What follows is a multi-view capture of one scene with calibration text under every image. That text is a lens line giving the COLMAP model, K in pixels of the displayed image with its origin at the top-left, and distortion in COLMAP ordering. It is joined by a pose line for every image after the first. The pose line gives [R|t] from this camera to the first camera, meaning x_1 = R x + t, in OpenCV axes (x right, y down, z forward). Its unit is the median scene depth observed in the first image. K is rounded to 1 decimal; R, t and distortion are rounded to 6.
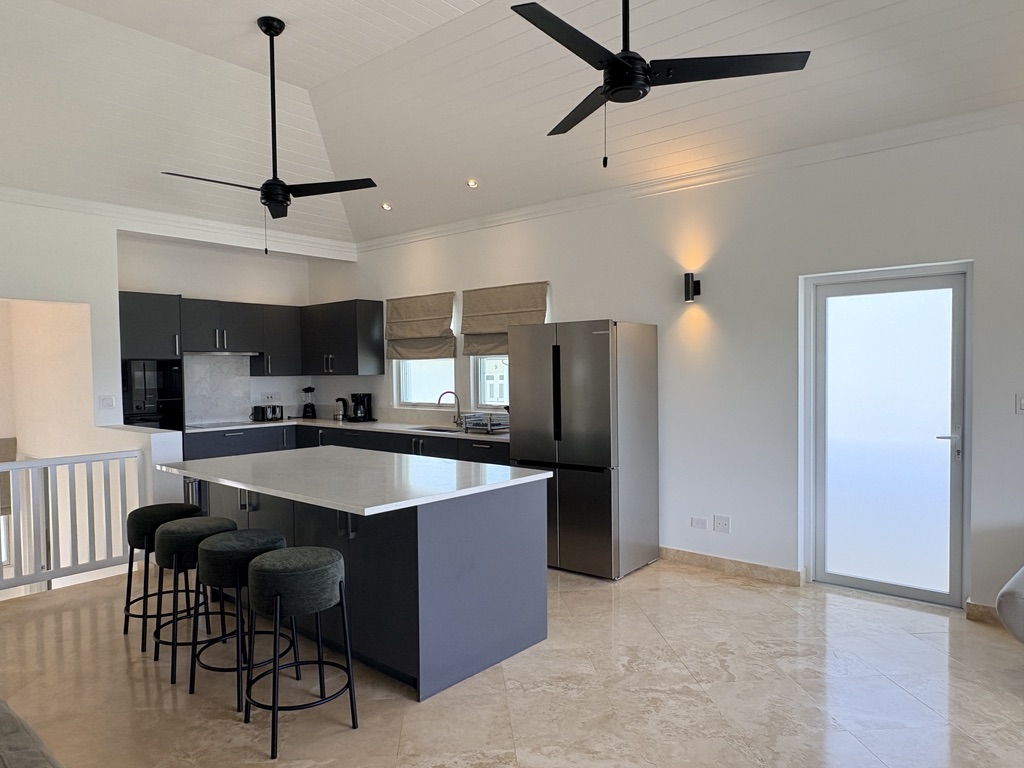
lens RADIAL K [[670.4, 0, 512.2], [0, 670.4, 387.1], [0, 0, 1]] dist [0.002425, 0.004555]
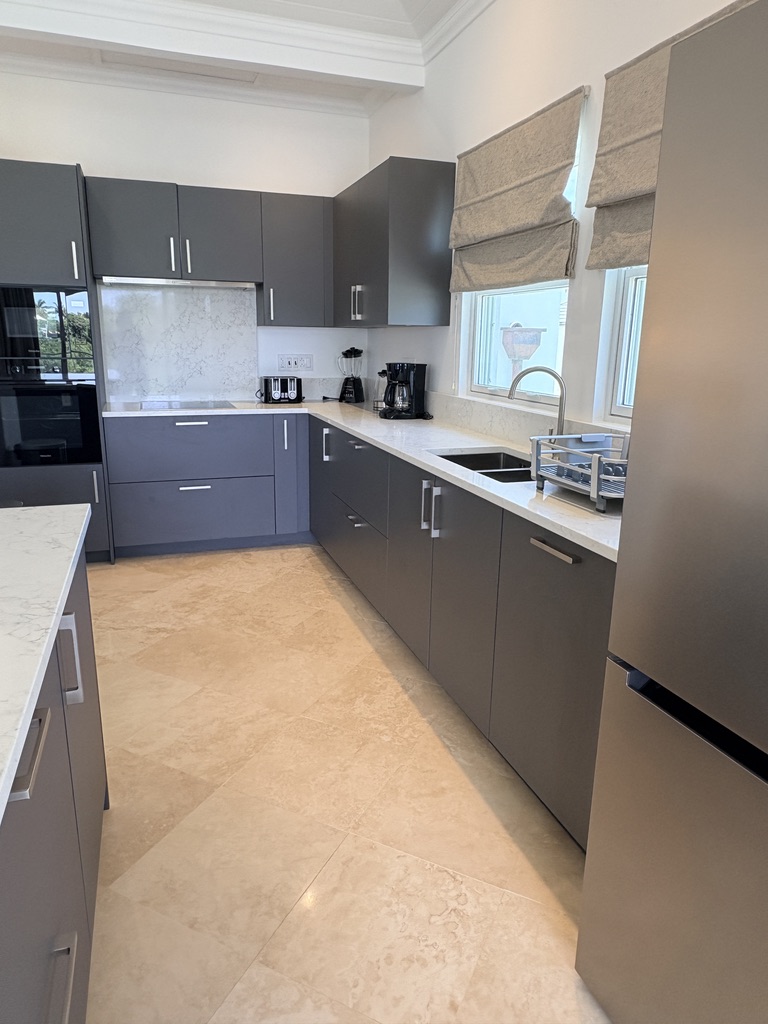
lens RADIAL K [[670.4, 0, 384.2], [0, 670.4, 507.6], [0, 0, 1]] dist [0.002425, 0.004555]
pose [[0.859214, 0.148444, -0.489608, 0.028706], [-0.037378, 0.972638, 0.229299, 0.000161], [0.510249, -0.178716, 0.841253, 0.541219]]
